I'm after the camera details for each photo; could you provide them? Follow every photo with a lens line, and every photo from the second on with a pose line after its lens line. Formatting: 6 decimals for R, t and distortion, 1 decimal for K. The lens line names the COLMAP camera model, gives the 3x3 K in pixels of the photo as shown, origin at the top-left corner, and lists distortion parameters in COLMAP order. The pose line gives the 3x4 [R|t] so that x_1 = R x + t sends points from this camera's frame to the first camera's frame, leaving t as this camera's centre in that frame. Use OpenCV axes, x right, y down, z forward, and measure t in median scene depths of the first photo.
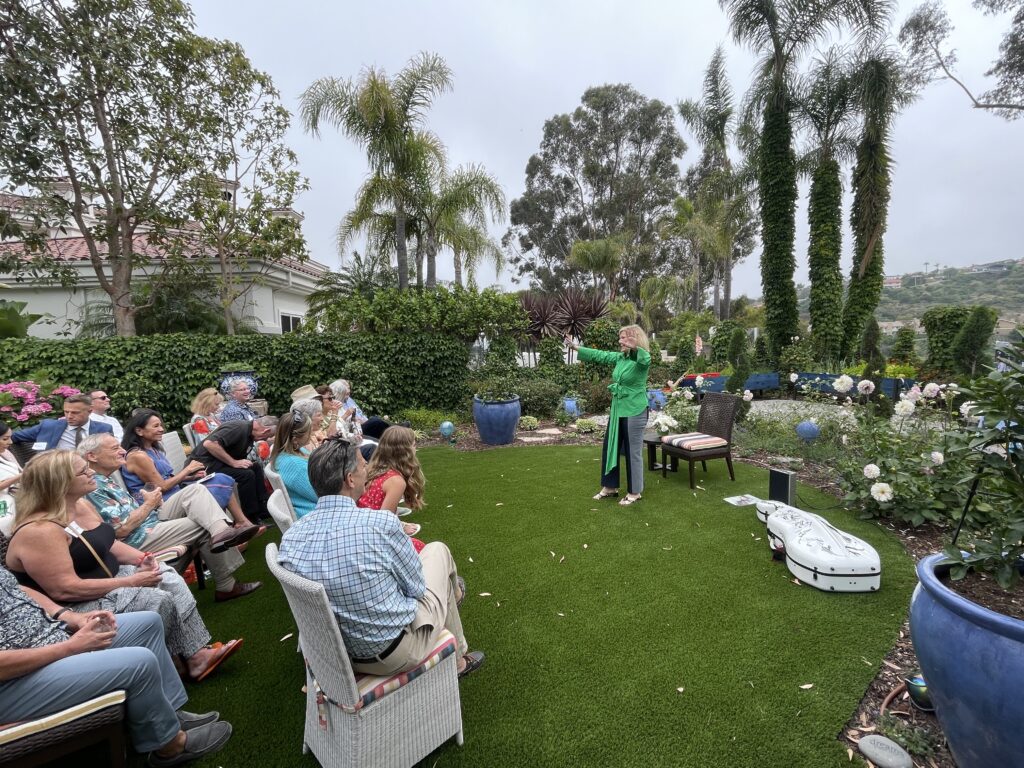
lens RADIAL K [[478.8, 0, 517.5], [0, 478.8, 373.4], [0, 0, 1]] dist [-0.004980, -0.001263]
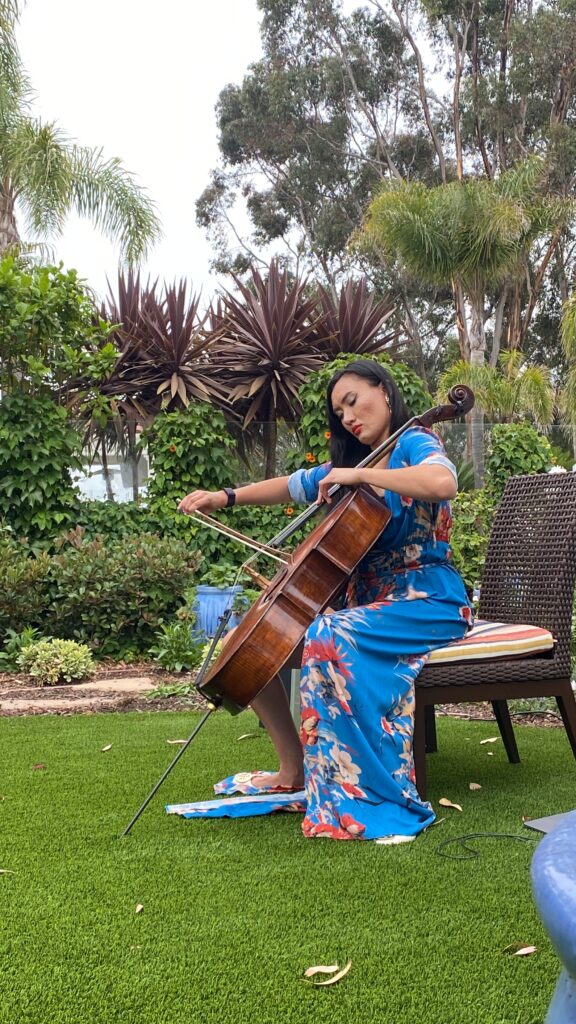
lens RADIAL K [[1416.7, 0, 287.6], [0, 1416.7, 511.0], [0, 0, 1]] dist [0.136741, 0.000000]
pose [[0.999580, 0.001974, 0.028924, 0.107087], [-0.000133, 0.997981, -0.063507, 0.050410], [-0.028991, 0.063476, 0.997562, 0.074919]]
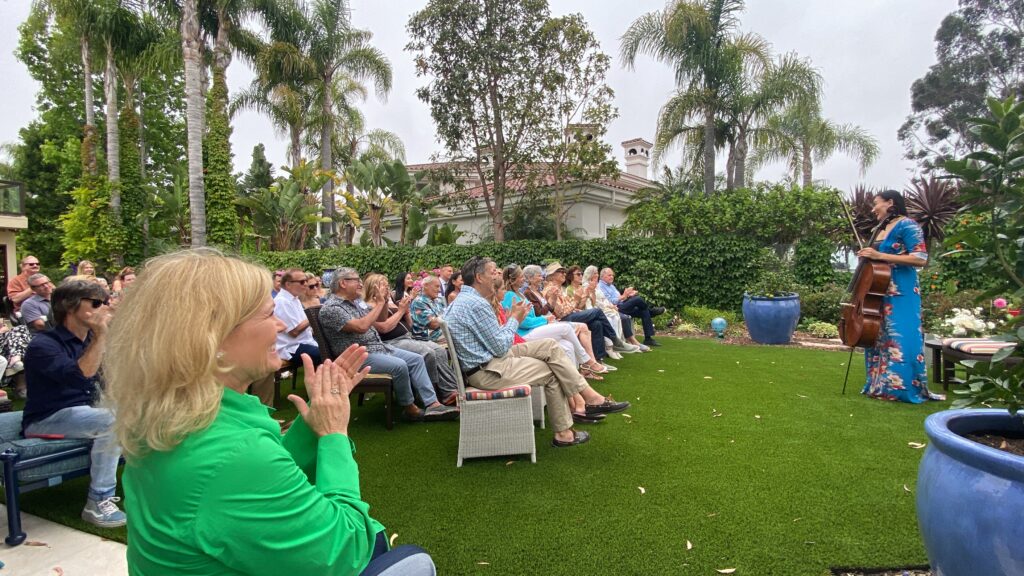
lens RADIAL K [[455.8, 0, 494.0], [0, 455.8, 292.3], [0, 0, 1]] dist [-0.015446, -0.006937]
pose [[0.724817, 0.048256, -0.687249, 0.115196], [-0.044975, 0.998730, 0.022695, 0.032293], [0.687471, 0.014459, 0.726067, -0.021291]]
